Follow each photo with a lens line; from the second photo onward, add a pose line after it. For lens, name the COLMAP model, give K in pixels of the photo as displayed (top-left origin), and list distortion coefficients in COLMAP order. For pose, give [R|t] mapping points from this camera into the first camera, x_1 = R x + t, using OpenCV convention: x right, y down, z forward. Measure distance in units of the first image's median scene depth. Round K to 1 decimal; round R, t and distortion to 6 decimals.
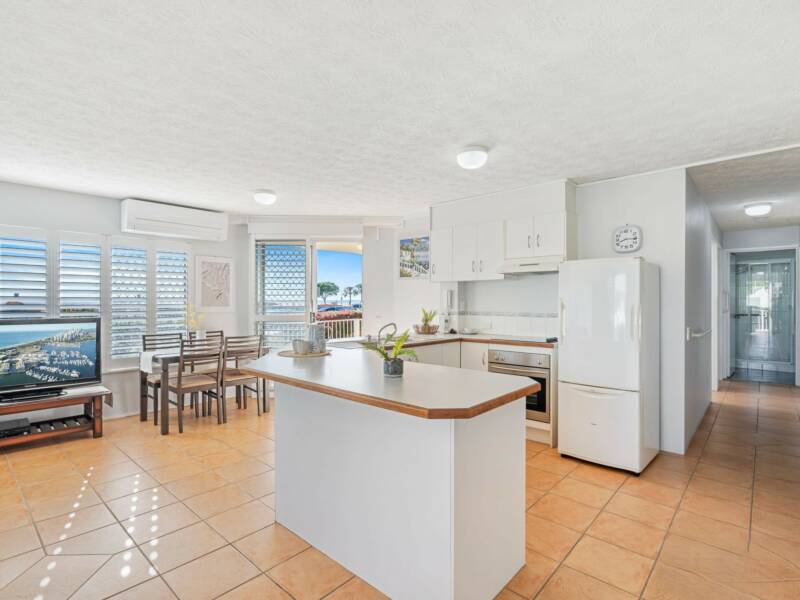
lens RADIAL K [[408.8, 0, 400.0], [0, 408.8, 300.0], [0, 0, 1]] dist [-0.004147, 0.007768]
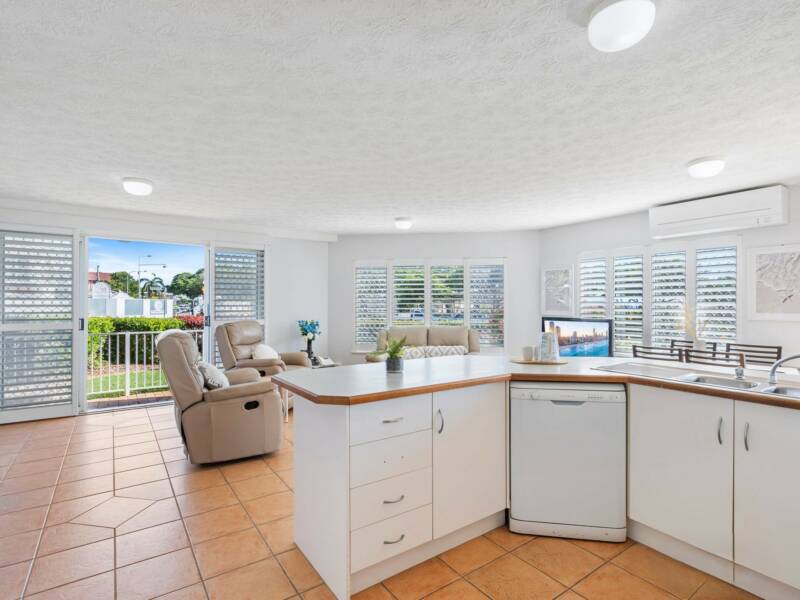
lens RADIAL K [[408.8, 0, 400.0], [0, 408.8, 300.0], [0, 0, 1]] dist [-0.004147, 0.007768]
pose [[-0.219570, -0.009103, -0.975554, 0.468196], [-0.001369, 0.999958, -0.009022, -0.000562], [0.975596, -0.000645, -0.219573, 0.556669]]
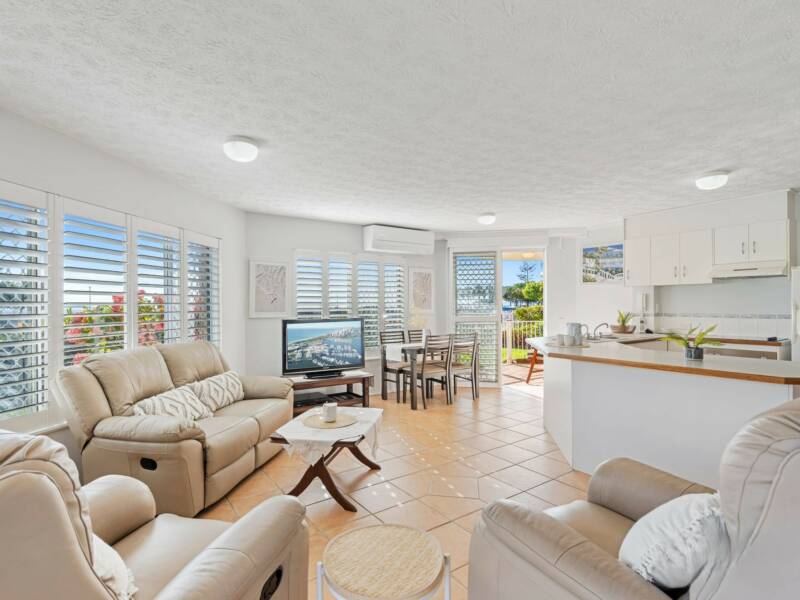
lens RADIAL K [[408.8, 0, 400.0], [0, 408.8, 300.0], [0, 0, 1]] dist [-0.004147, 0.007768]
pose [[0.977339, -0.007676, -0.211543, -0.294861], [0.005729, 0.999935, -0.009815, -0.000101], [0.211605, 0.008380, 0.977319, -0.213711]]
